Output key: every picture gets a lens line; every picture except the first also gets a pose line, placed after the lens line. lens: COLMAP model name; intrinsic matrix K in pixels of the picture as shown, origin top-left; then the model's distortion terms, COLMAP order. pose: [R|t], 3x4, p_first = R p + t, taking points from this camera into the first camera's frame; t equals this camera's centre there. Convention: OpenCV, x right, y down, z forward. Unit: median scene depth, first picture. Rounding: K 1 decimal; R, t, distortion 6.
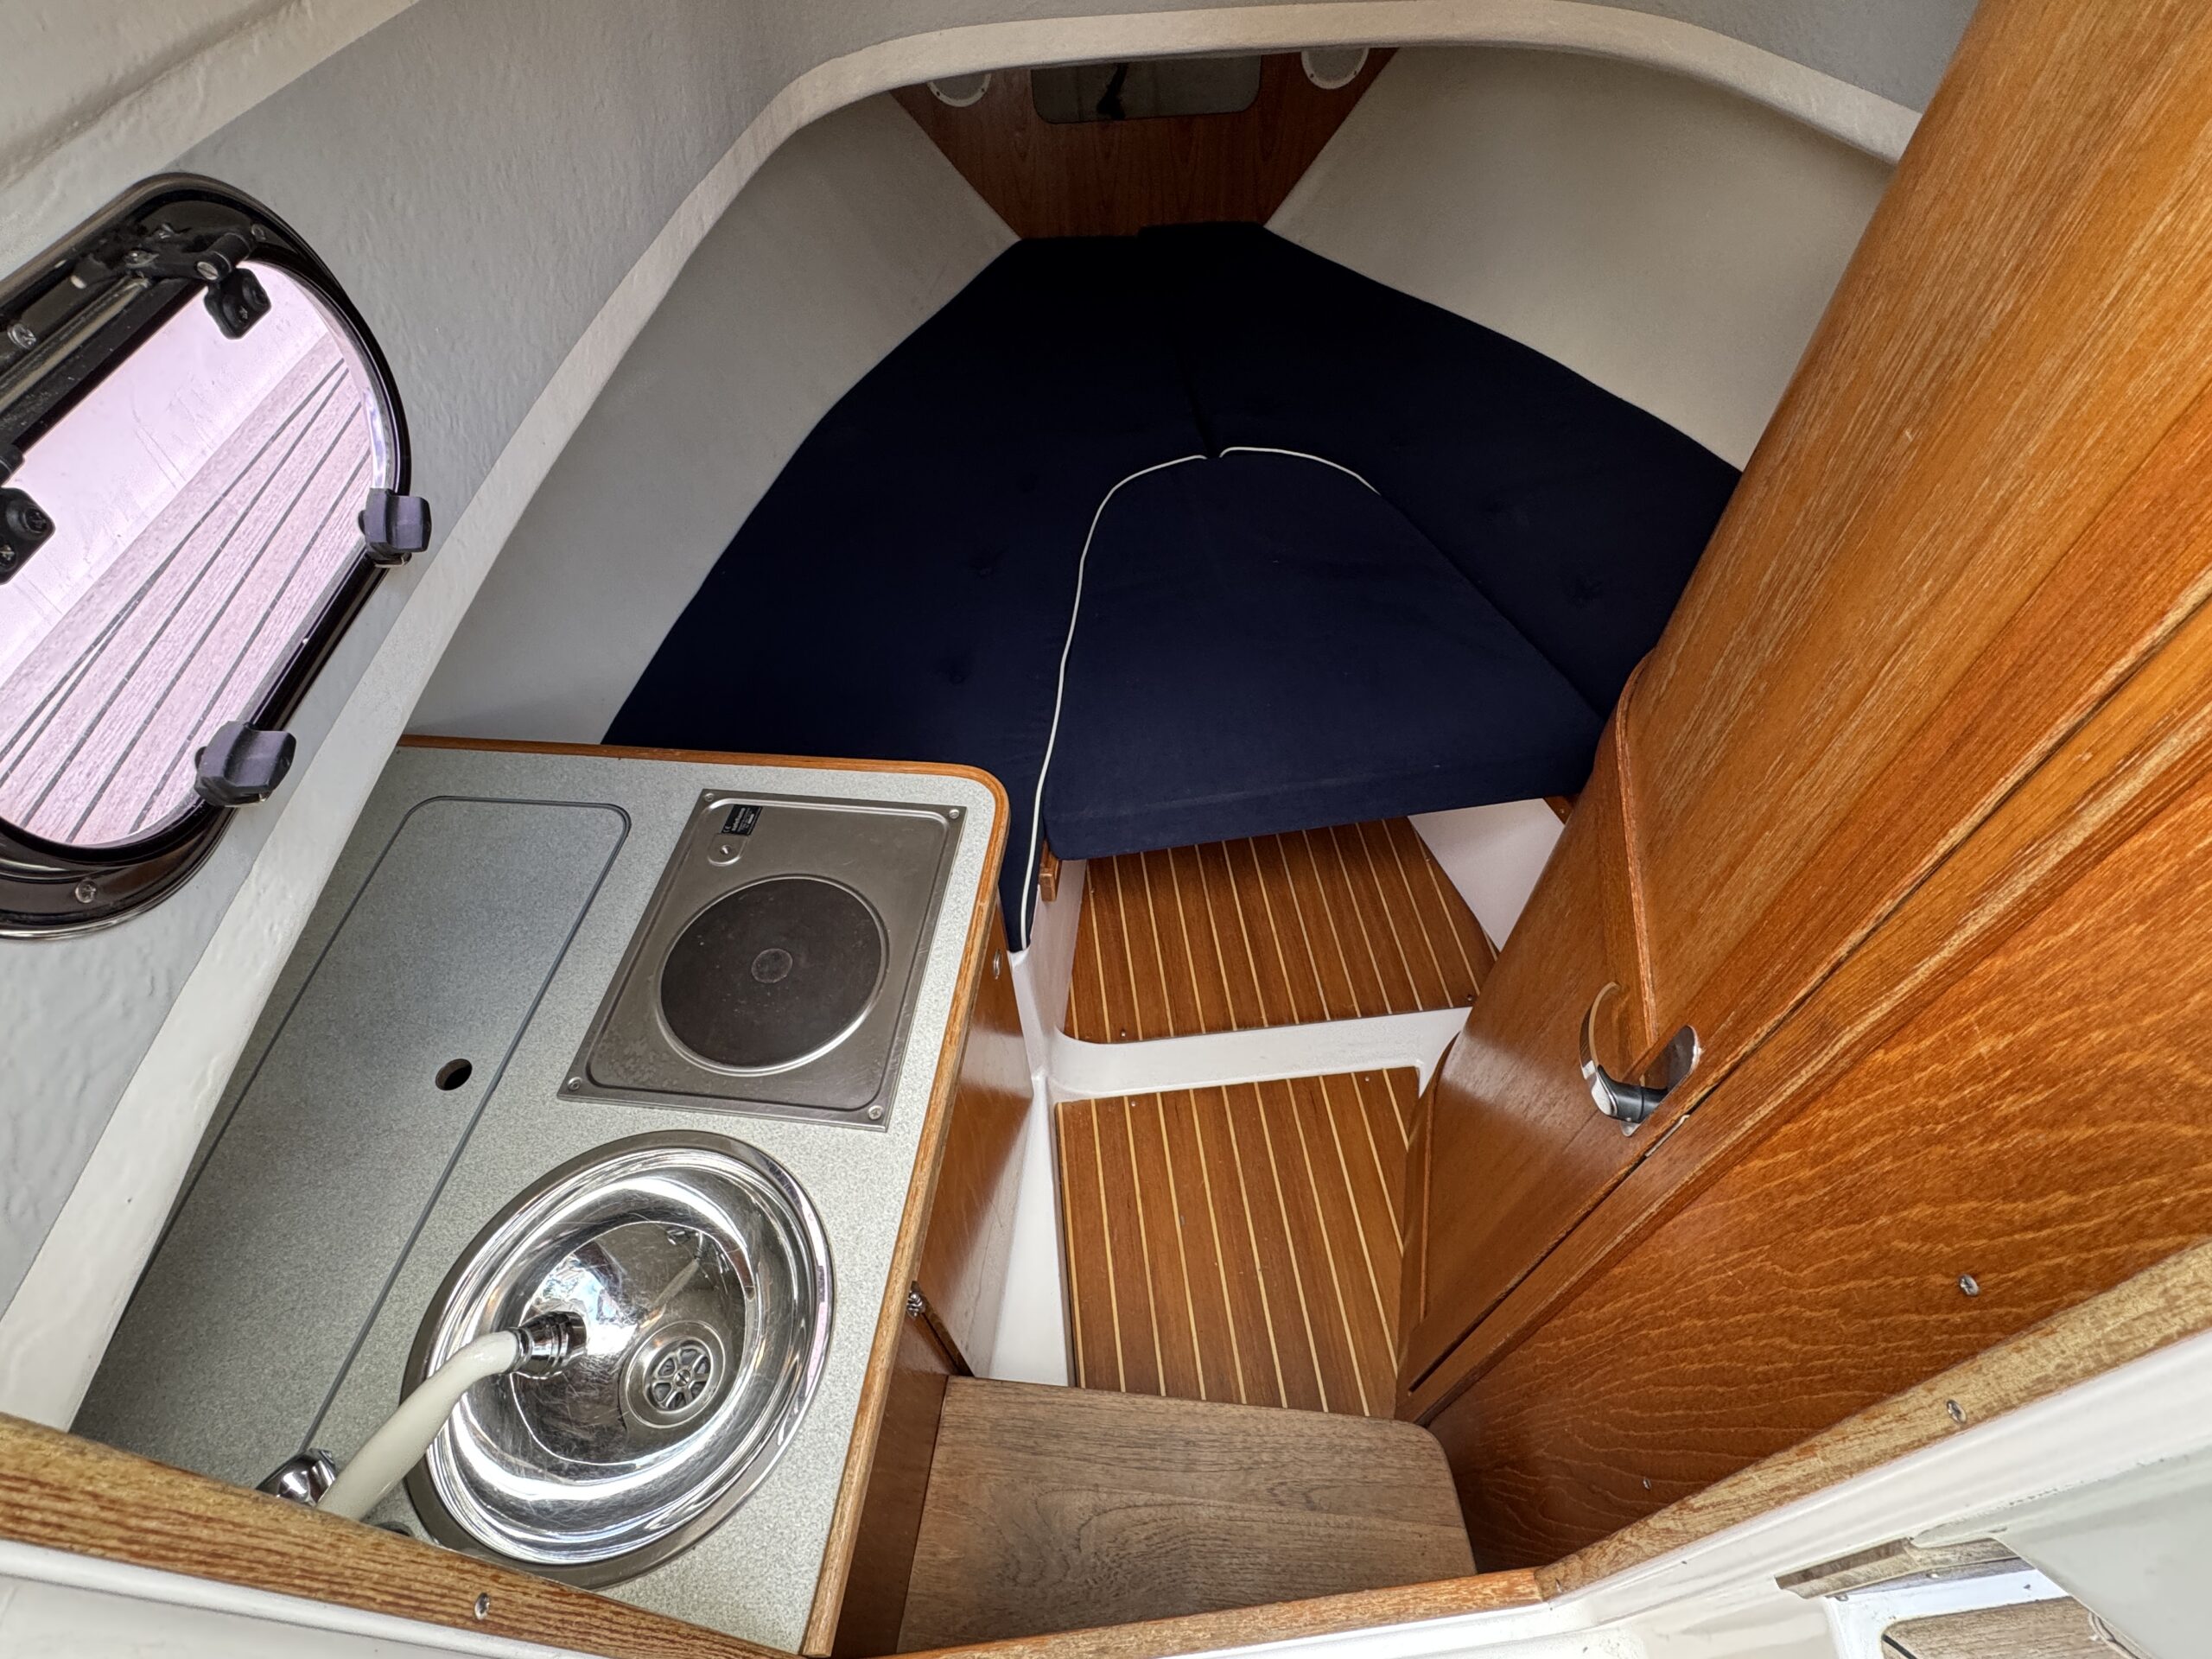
lens RADIAL K [[1011.0, 0, 1101.9], [0, 1011.0, 827.1], [0, 0, 1]] dist [-0.001572, 0.000772]
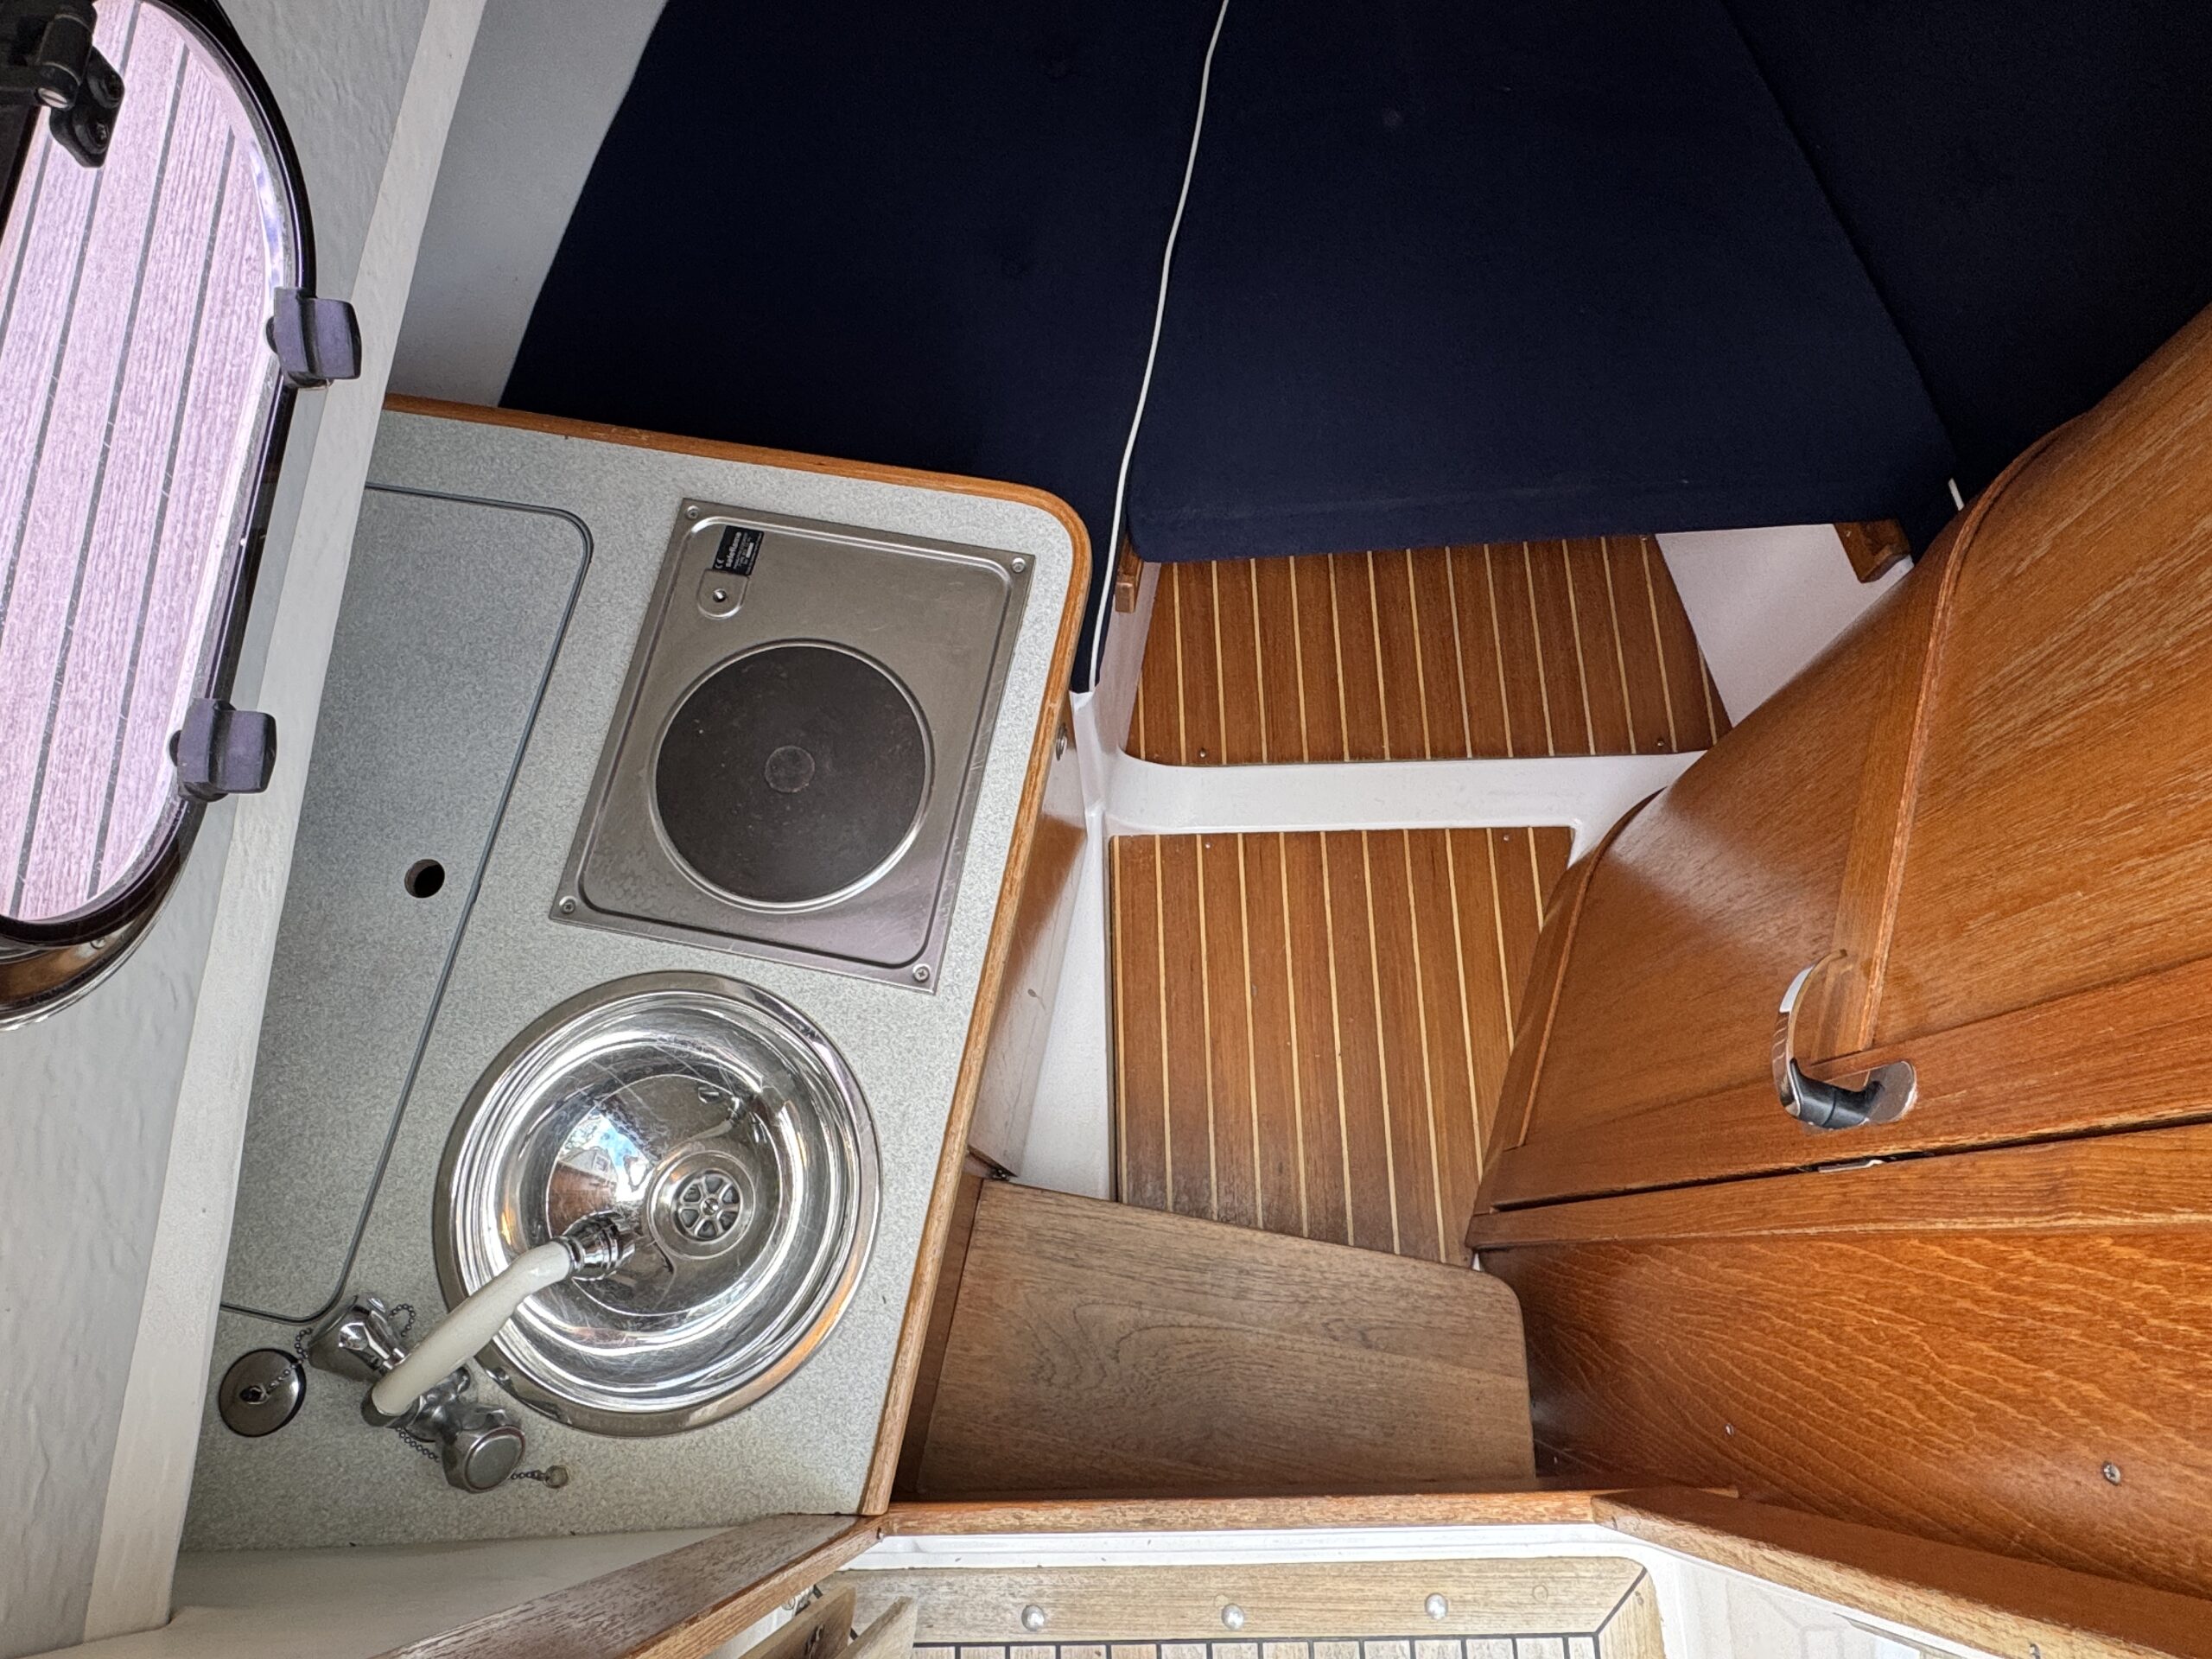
lens RADIAL K [[1371.6, 0, 1087.1], [0, 1371.6, 830.4], [0, 0, 1]] dist [-0.003496, 0.003499]
pose [[0.996213, 0.081204, -0.031086, -0.048542], [-0.063262, 0.922172, 0.381571, -0.227416], [0.059652, -0.378159, 0.923817, -0.009999]]
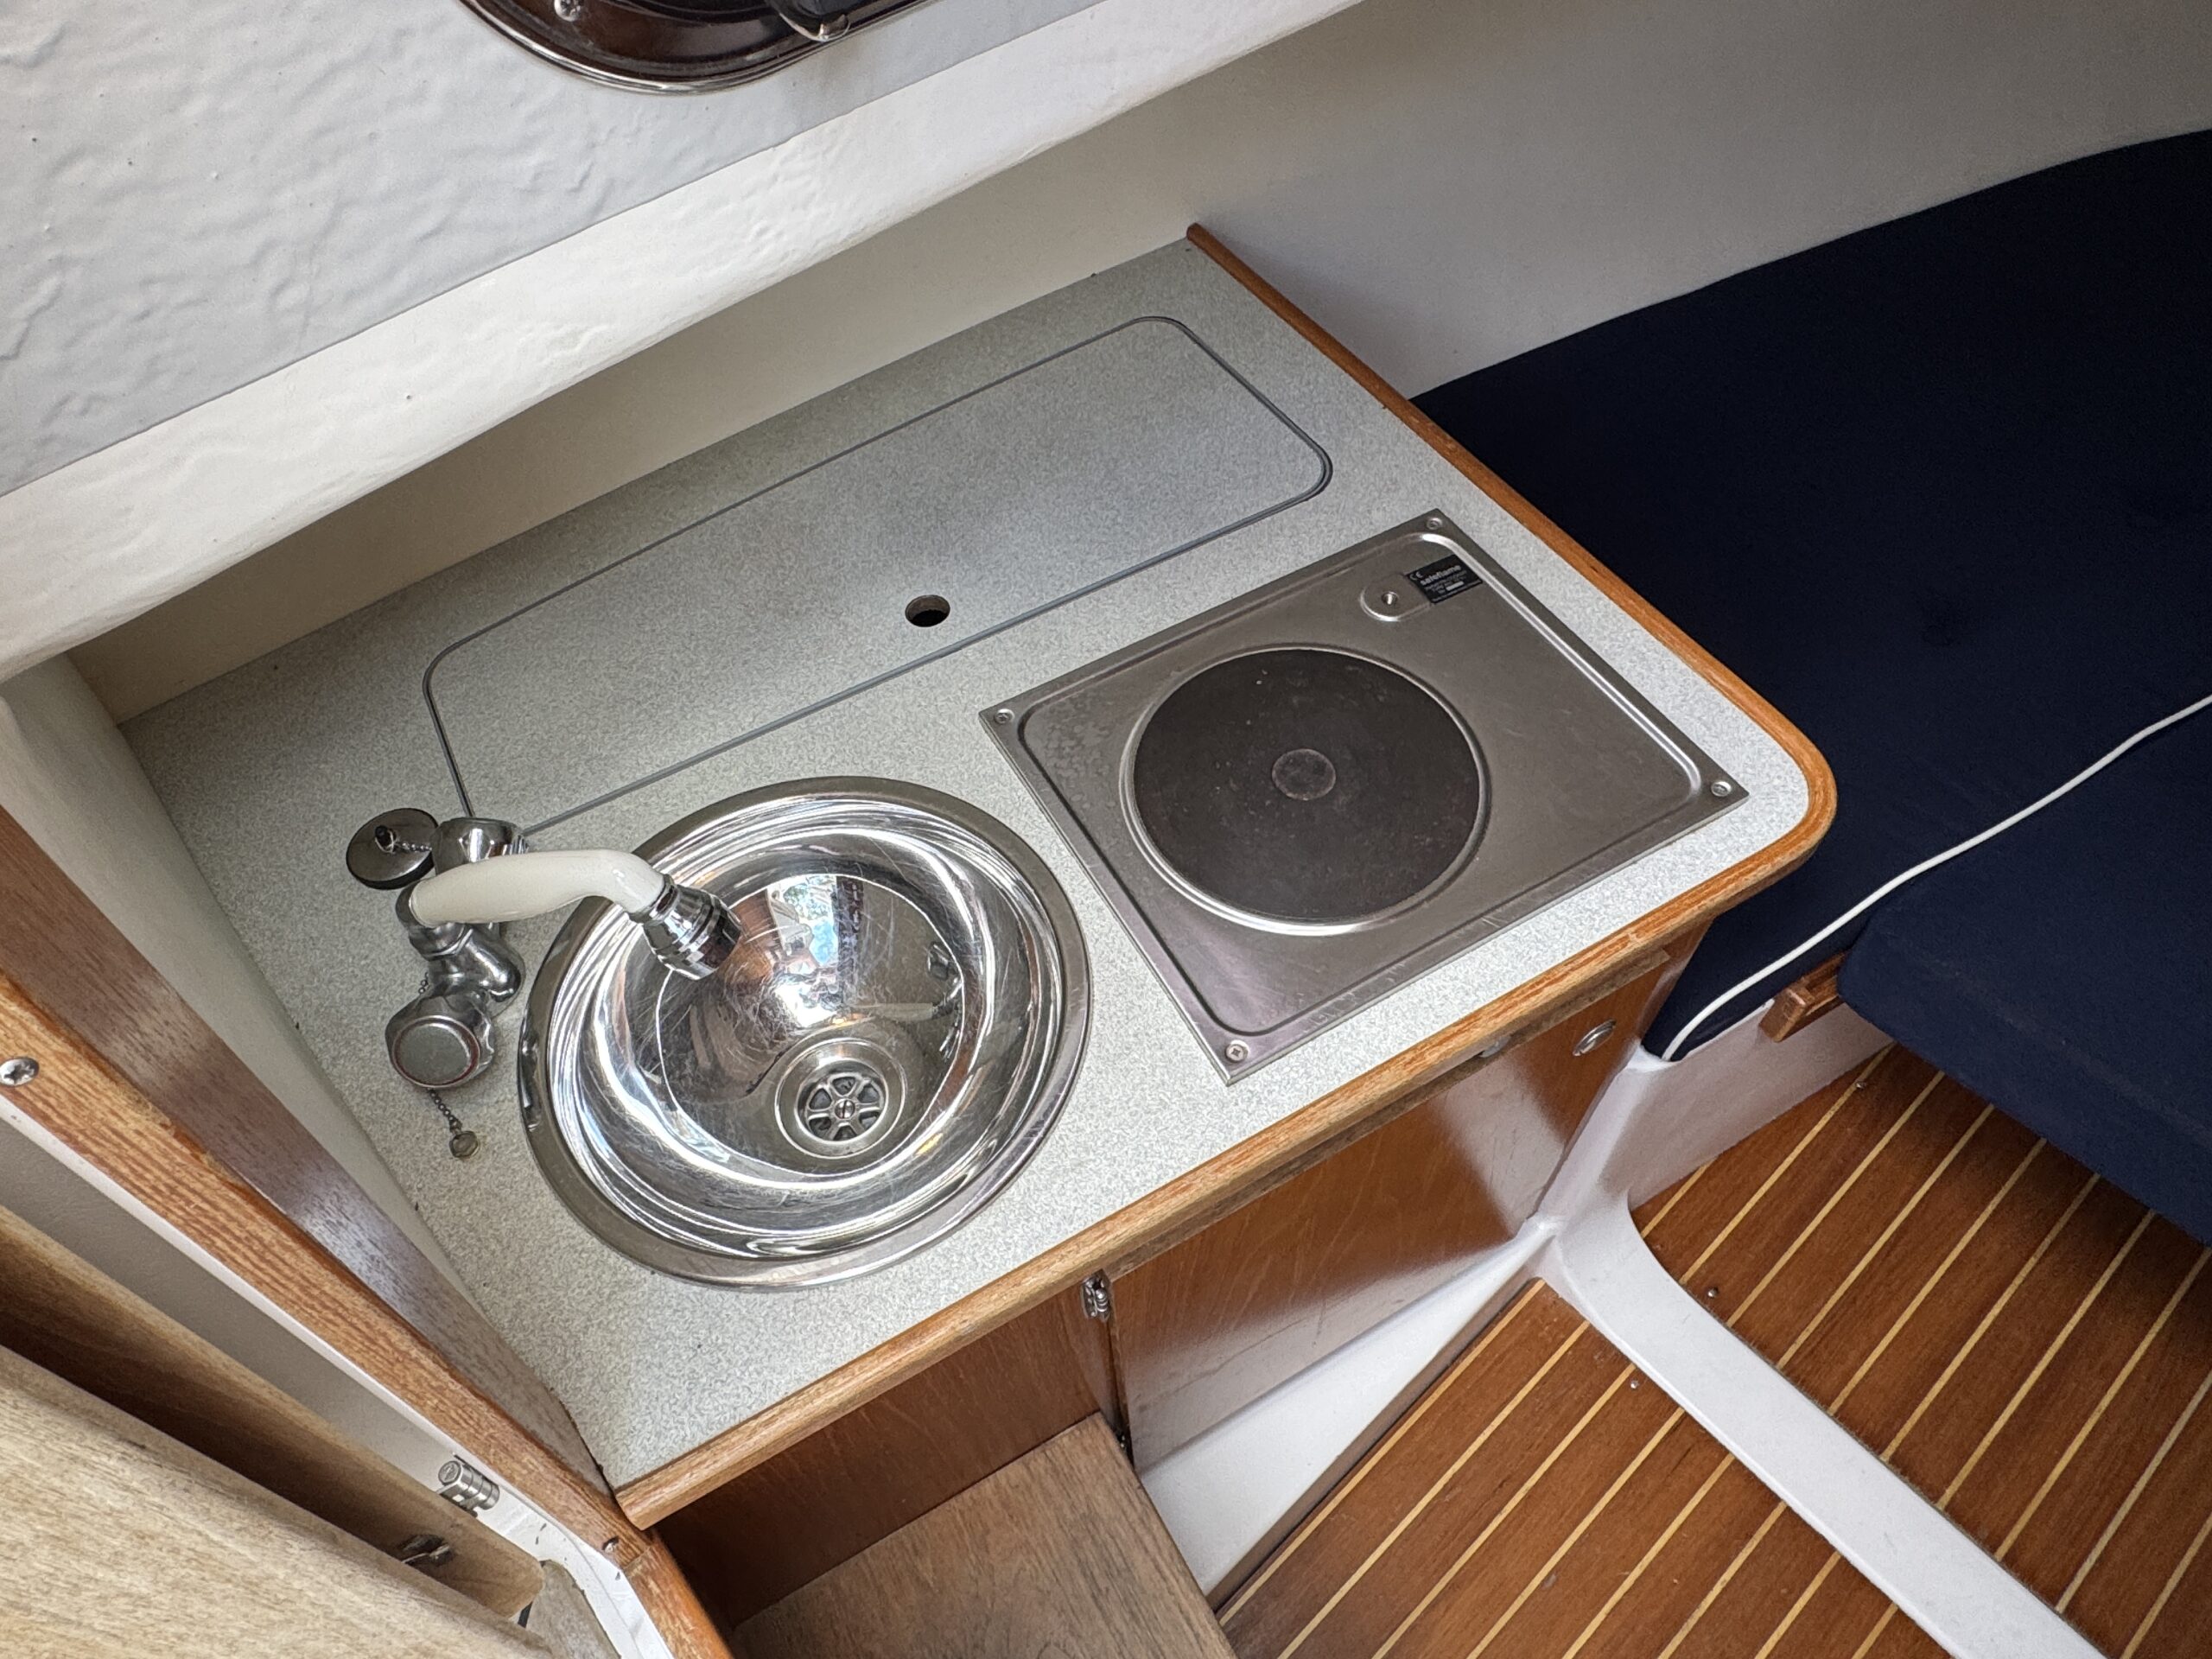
lens RADIAL K [[1371.6, 0, 1087.1], [0, 1371.6, 830.4], [0, 0, 1]] dist [-0.003496, 0.003499]
pose [[0.577578, 0.658275, -0.482782, 0.030981], [-0.605540, 0.742101, 0.287416, -0.001687], [0.547472, 0.126339, 0.827232, 0.198639]]
